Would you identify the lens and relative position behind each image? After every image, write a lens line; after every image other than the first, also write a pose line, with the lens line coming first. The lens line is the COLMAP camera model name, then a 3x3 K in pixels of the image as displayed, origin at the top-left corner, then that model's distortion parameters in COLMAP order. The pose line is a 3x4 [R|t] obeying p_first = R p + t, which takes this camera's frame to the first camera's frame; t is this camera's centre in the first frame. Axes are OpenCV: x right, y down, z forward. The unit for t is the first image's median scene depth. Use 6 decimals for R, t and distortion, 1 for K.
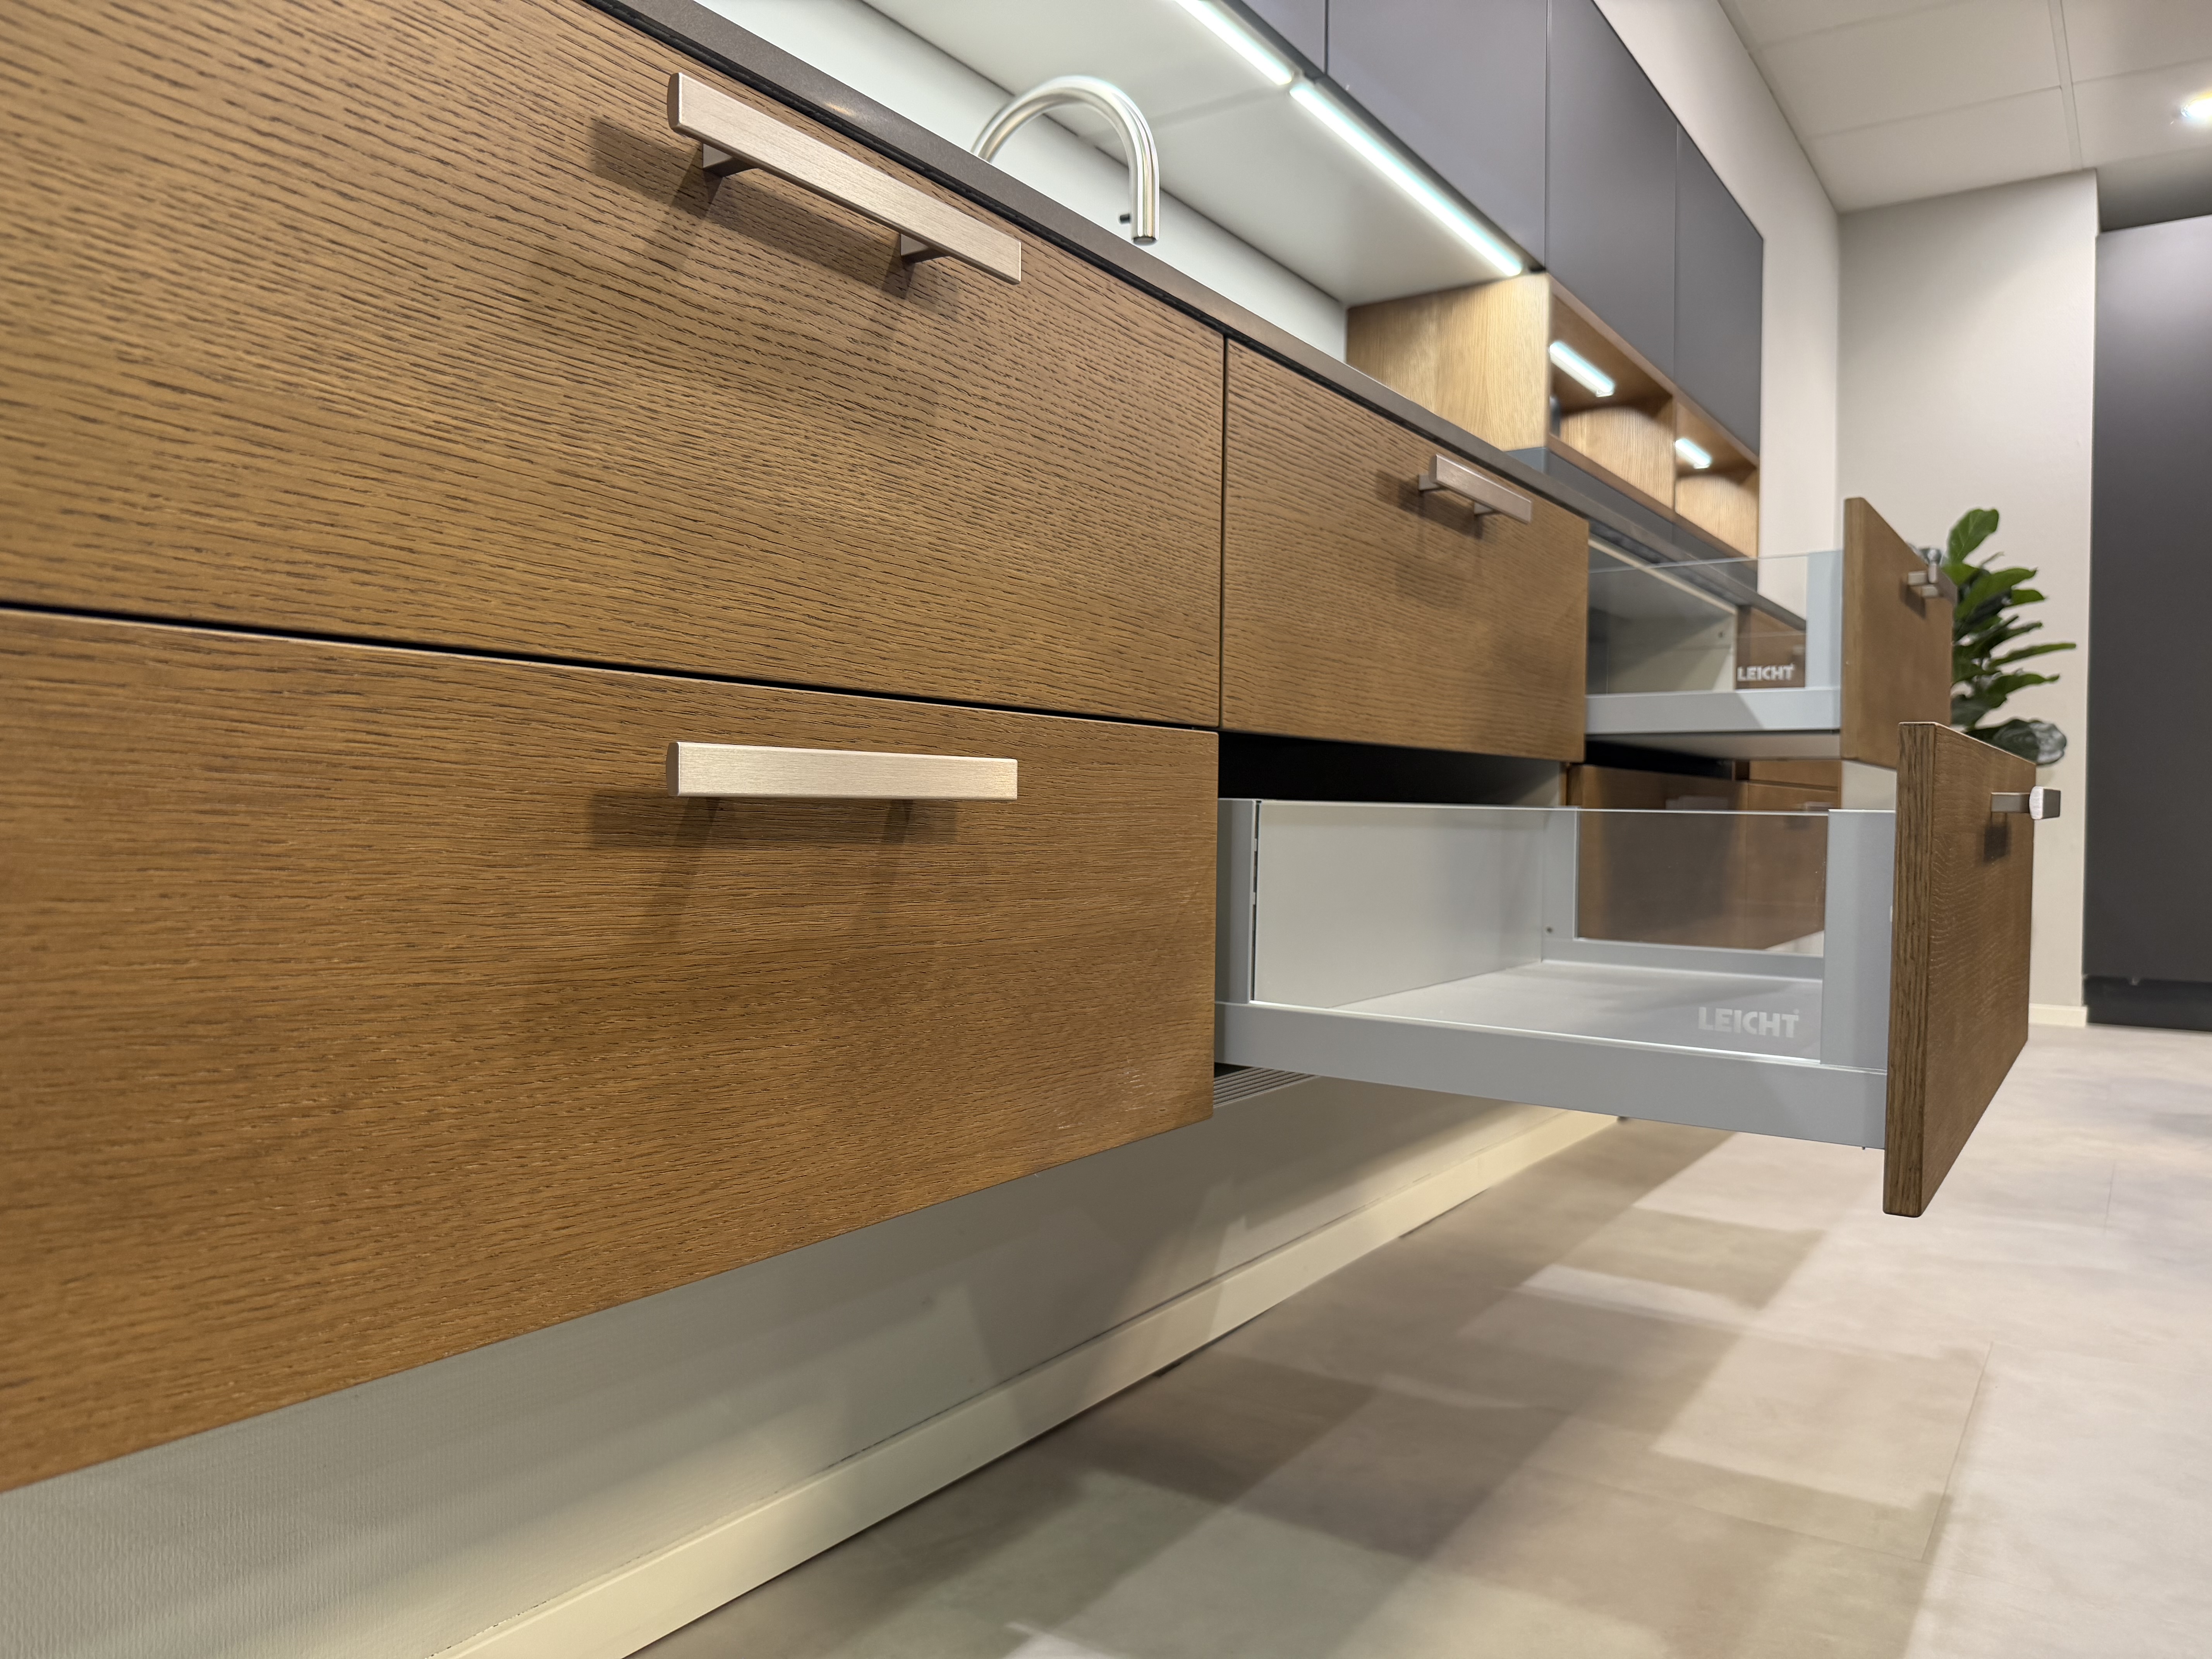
lens RADIAL K [[1574.8, 0, 1094.5], [0, 1574.8, 839.2], [0, 0, 1]] dist [0.034846, -0.064260]
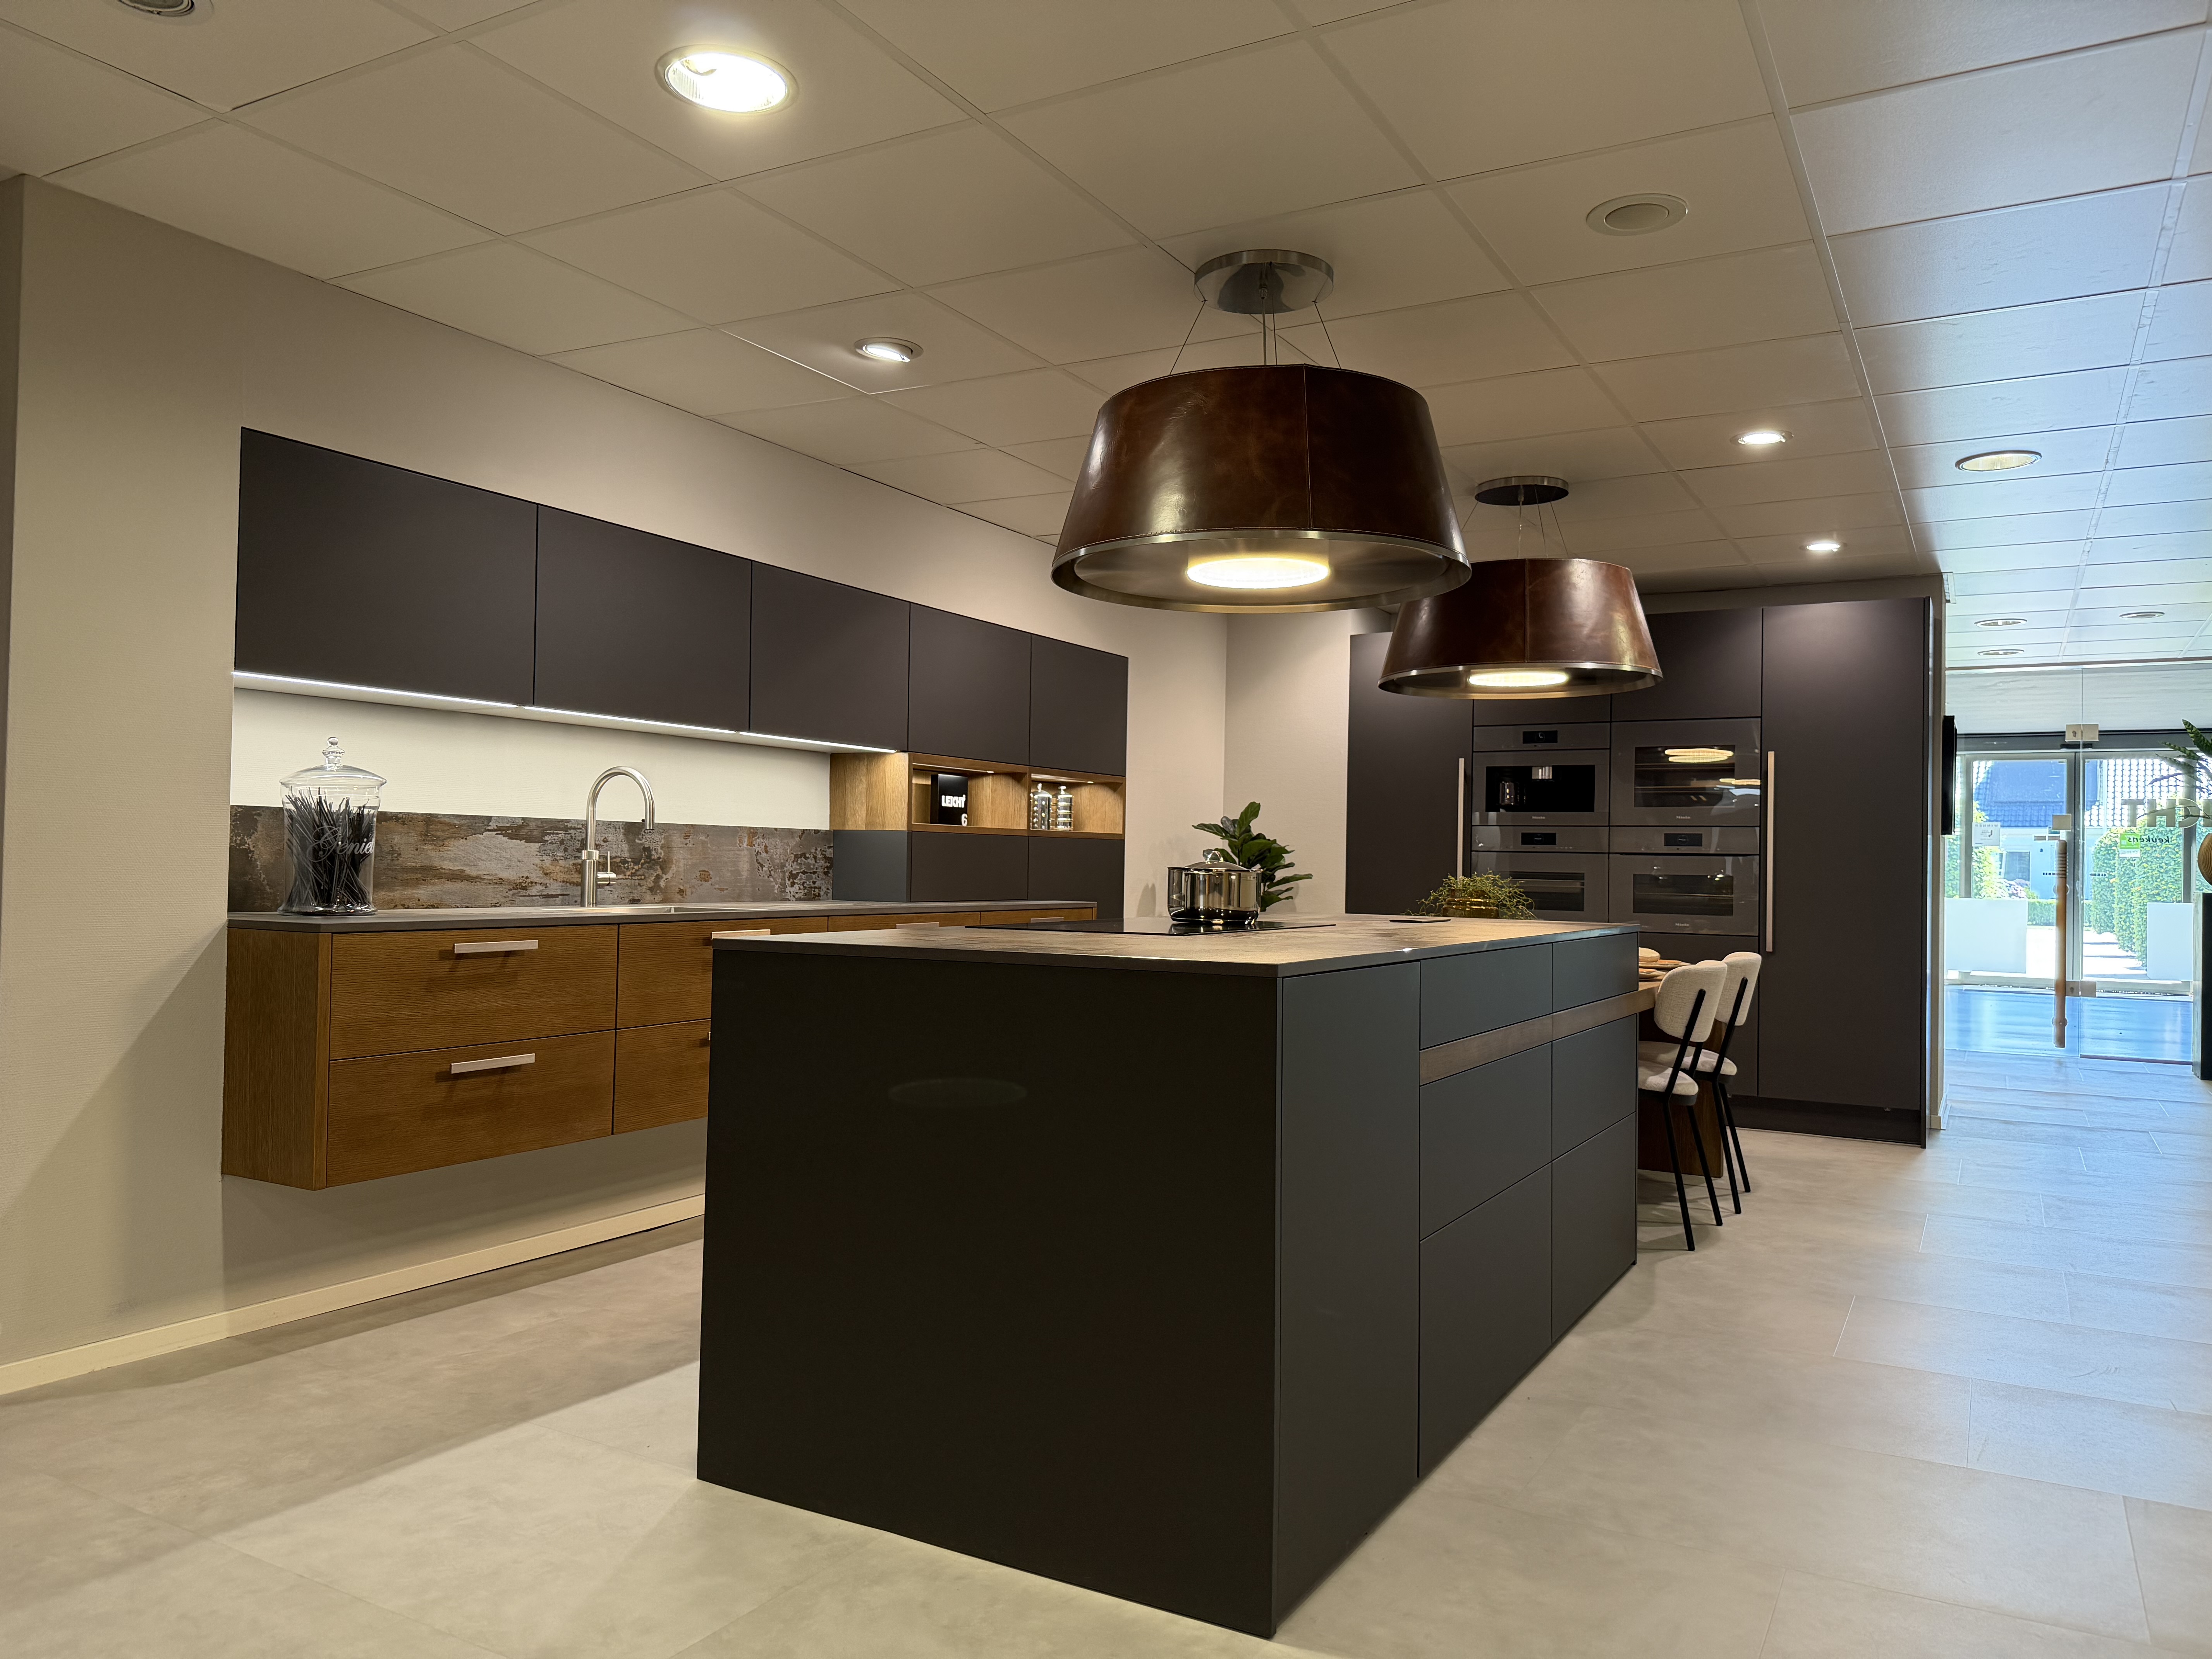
lens RADIAL K [[1546.1, 0, 1110.7], [0, 1546.1, 834.1], [0, 0, 1]] dist [0.183349, -0.427752]
pose [[0.996770, 0.008525, 0.079858, 1.161819], [-0.005772, 0.999383, -0.034644, -0.503437], [-0.080104, 0.034071, 0.996204, -3.447227]]
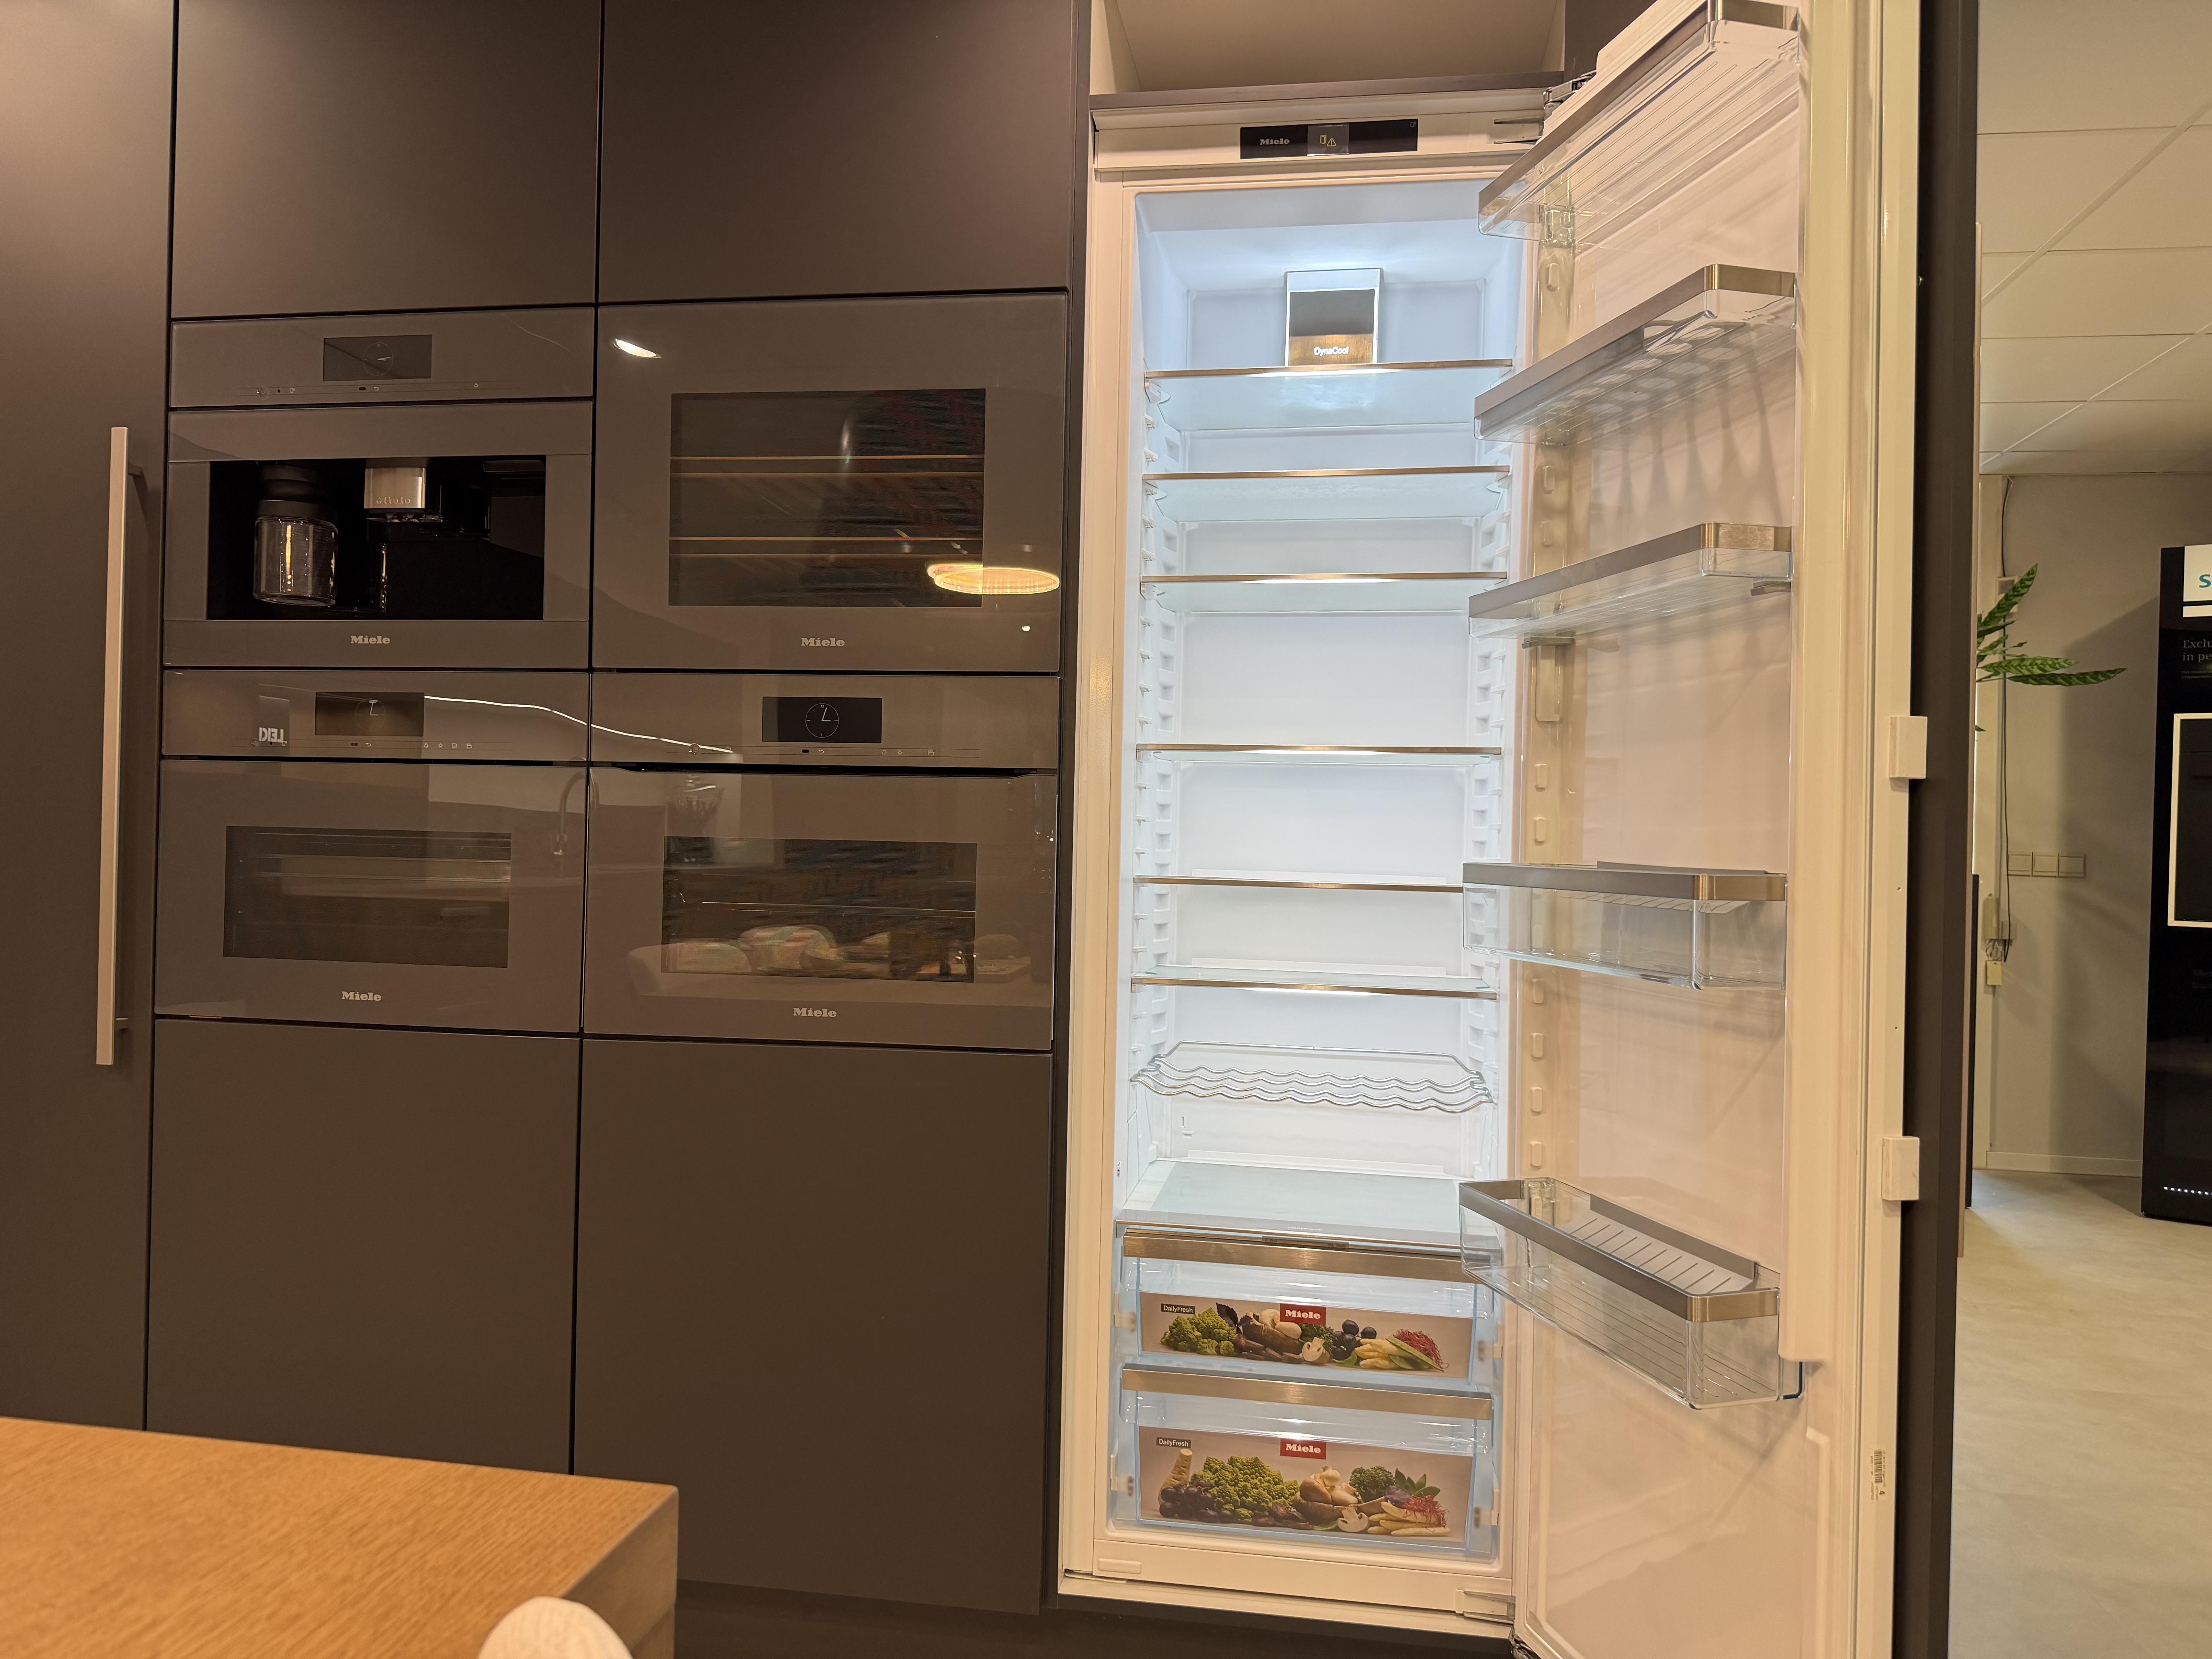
lens RADIAL K [[1582.9, 0, 1082.9], [0, 1582.9, 833.8], [0, 0, 1]] dist [0.087539, -0.176476]
pose [[0.908667, 0.009438, 0.417416, 3.988733], [-0.005137, 0.999922, -0.011425, -0.573087], [-0.417491, 0.008237, 0.908644, 1.834242]]
